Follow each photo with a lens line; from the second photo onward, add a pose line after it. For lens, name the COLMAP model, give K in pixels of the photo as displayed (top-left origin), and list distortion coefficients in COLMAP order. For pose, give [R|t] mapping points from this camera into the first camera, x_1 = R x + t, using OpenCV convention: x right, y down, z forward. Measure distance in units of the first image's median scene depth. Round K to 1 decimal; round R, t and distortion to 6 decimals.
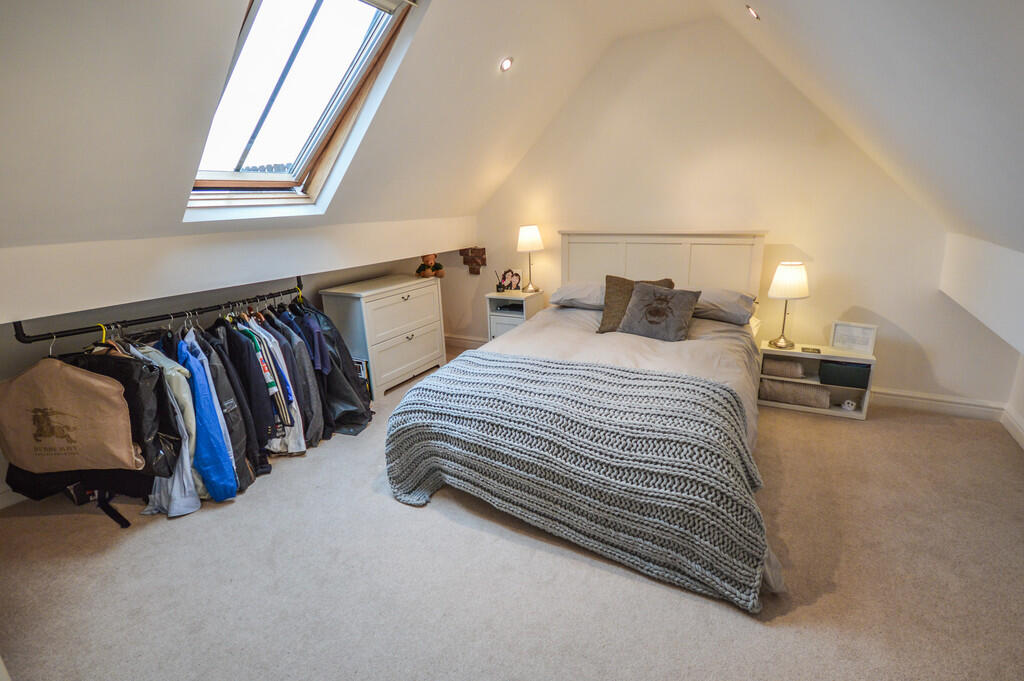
lens RADIAL K [[489.2, 0, 512.0], [0, 489.2, 340.5], [0, 0, 1]] dist [0.002024, 0.000530]
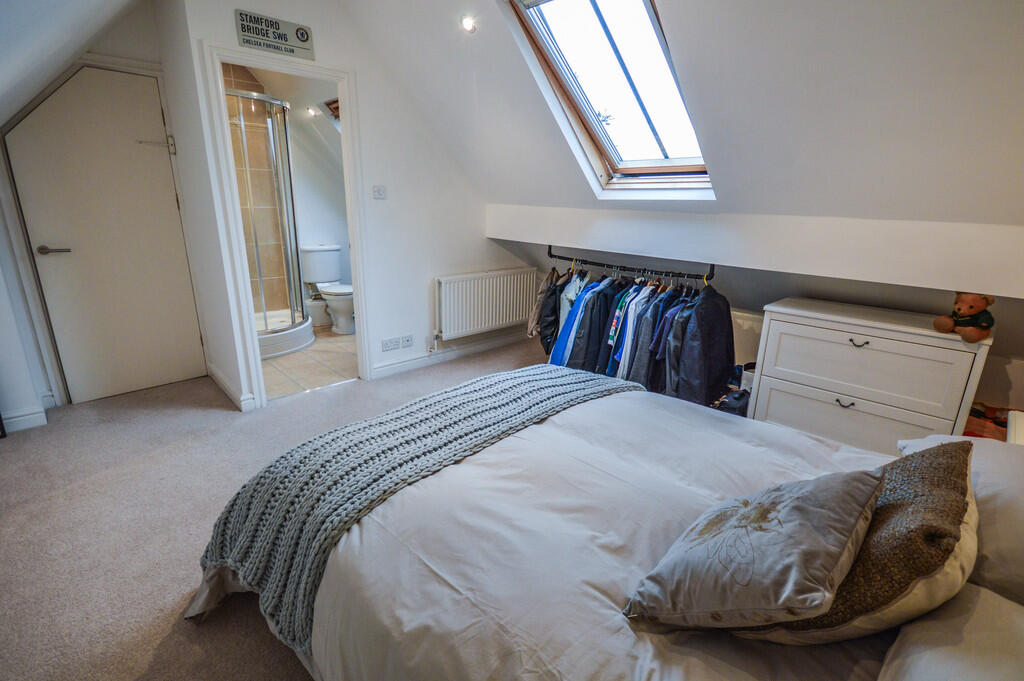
lens RADIAL K [[489.2, 0, 512.0], [0, 489.2, 340.5], [0, 0, 1]] dist [0.002024, 0.000530]
pose [[-0.279706, 0.299432, -0.912198, 0.684310], [-0.272836, 0.886159, 0.374544, -0.290583], [0.920503, 0.353642, -0.166168, 0.982618]]
